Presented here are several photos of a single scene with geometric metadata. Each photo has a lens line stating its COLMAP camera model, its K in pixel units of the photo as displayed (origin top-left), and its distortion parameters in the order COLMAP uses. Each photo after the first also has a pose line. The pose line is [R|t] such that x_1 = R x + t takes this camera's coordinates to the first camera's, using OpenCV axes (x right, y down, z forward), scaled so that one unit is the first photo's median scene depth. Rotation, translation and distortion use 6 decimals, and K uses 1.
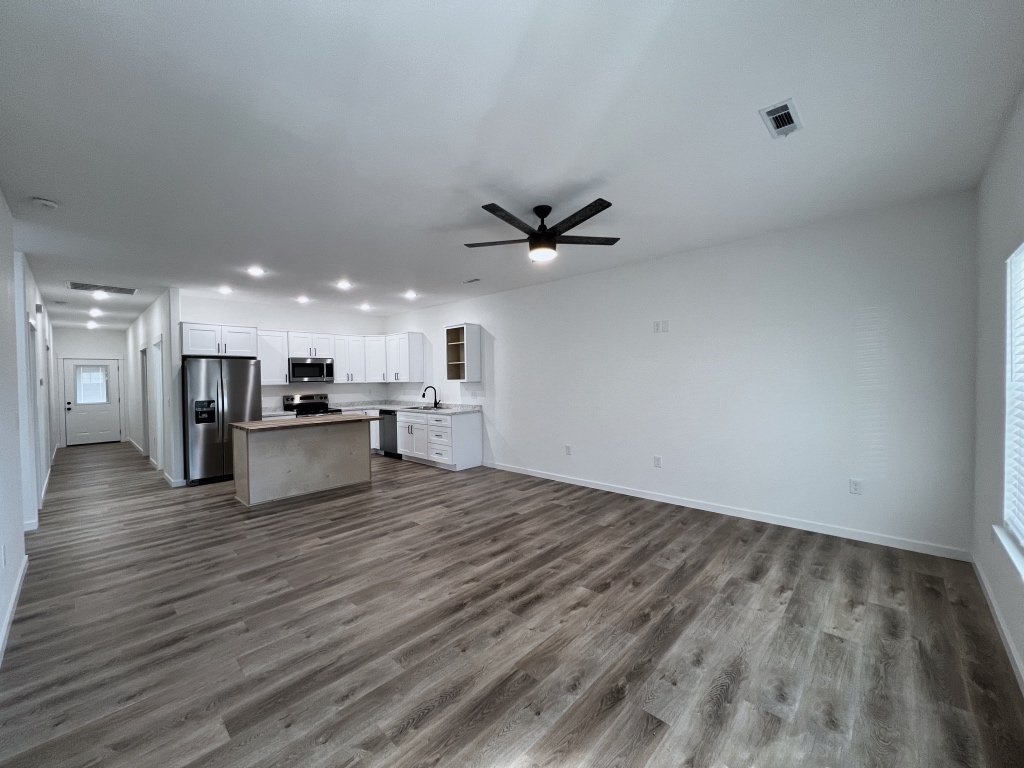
lens RADIAL K [[412.2, 0, 512.0], [0, 412.2, 384.0], [0, 0, 1]] dist [-0.000197, -0.000009]
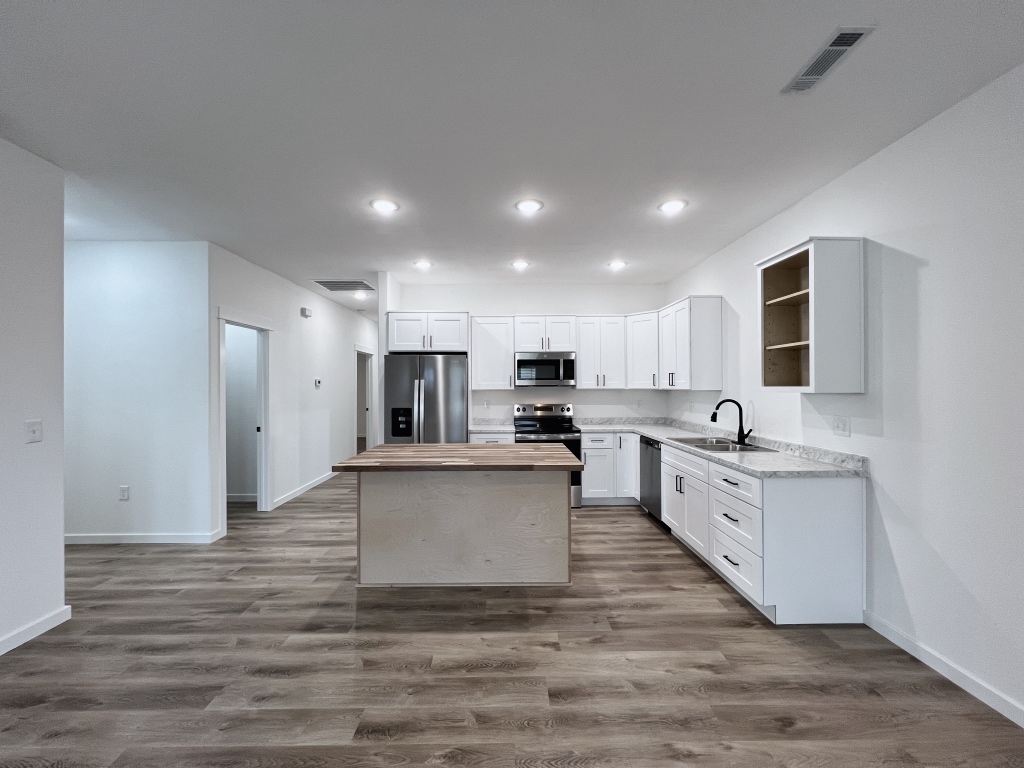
lens RADIAL K [[413.2, 0, 507.1], [0, 413.2, 383.2], [0, 0, 1]] dist [-0.000602, -0.000119]
pose [[0.691095, 0.010736, -0.722684, -0.030941], [-0.020532, 0.999778, -0.004783, -0.006116], [0.722472, 0.018143, 0.691162, 0.516944]]
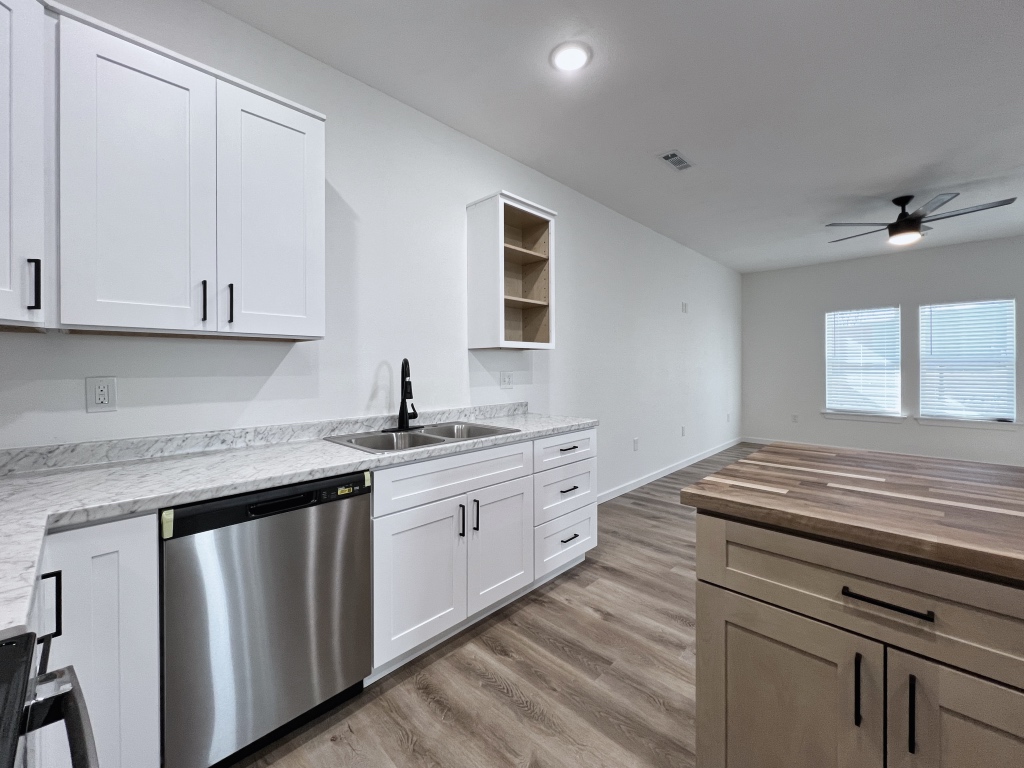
lens RADIAL K [[418.3, 0, 507.9], [0, 418.3, 367.7], [0, 0, 1]] dist [0.000929, 0.000104]
pose [[0.025614, 0.014348, 0.999569, -0.536349], [0.022529, 0.999635, -0.014927, 0.019238], [-0.999418, 0.022902, 0.025281, 1.003379]]
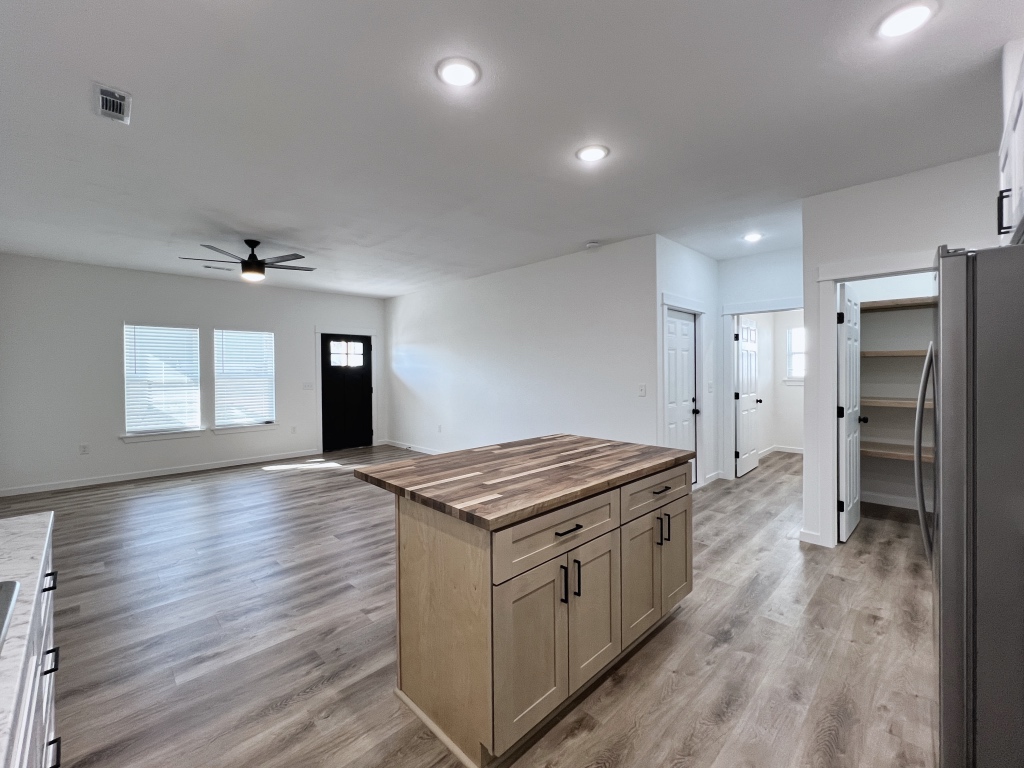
lens RADIAL K [[433.0, 0, 508.9], [0, 433.0, 371.3], [0, 0, 1]] dist [-0.000574, 0.000036]
pose [[-0.998804, 0.024850, 0.042102, -0.386329], [0.025786, 0.999429, 0.021821, -0.007175], [-0.041536, 0.022880, -0.998875, 1.143009]]
